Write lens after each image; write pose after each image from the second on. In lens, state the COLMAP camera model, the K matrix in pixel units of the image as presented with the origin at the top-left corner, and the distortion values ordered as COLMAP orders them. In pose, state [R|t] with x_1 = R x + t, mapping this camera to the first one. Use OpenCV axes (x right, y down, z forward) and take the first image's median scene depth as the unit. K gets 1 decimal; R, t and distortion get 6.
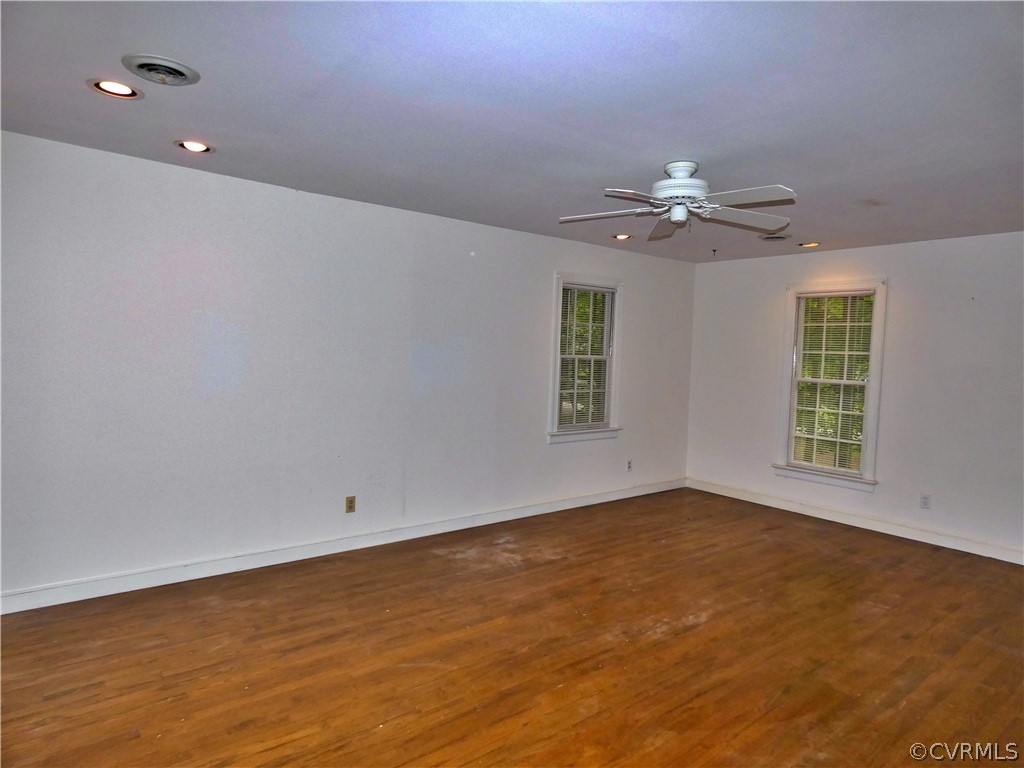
lens RADIAL K [[614.6, 0, 518.2], [0, 614.6, 382.5], [0, 0, 1]] dist [-0.001329, 0.001895]
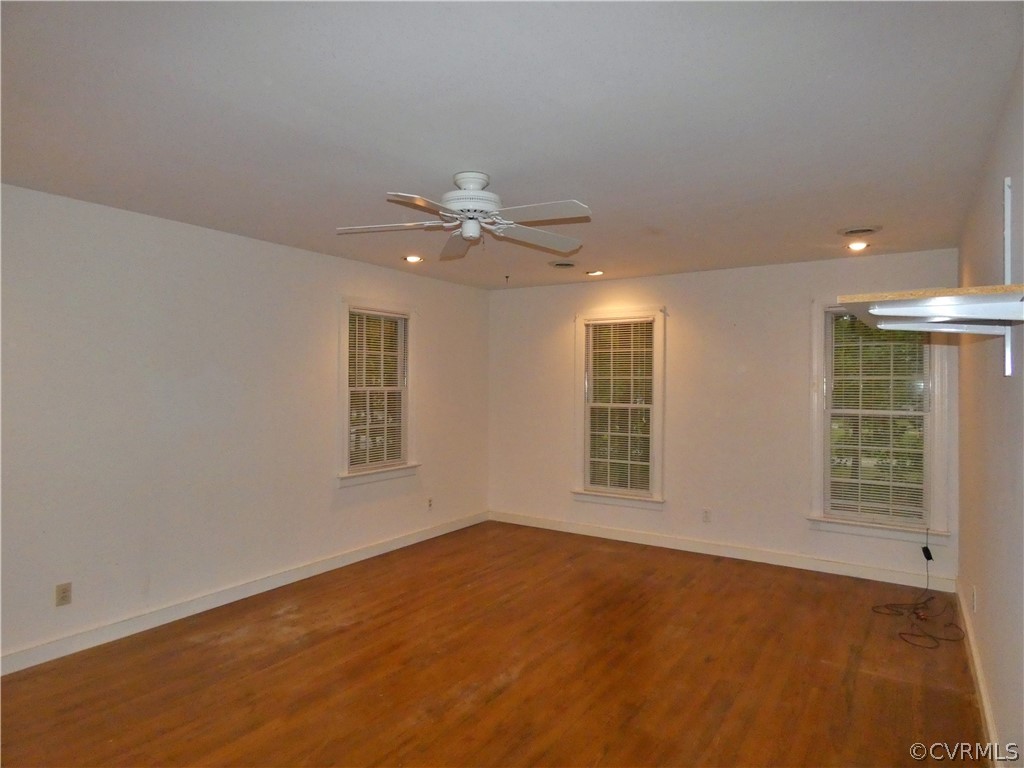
lens RADIAL K [[614.6, 0, 518.2], [0, 614.6, 382.5], [0, 0, 1]] dist [-0.001329, 0.001895]
pose [[0.947547, -0.027406, 0.318439, 0.023956], [0.042844, 0.998216, -0.041576, -0.006451], [-0.316732, 0.053038, 0.947031, 0.097637]]
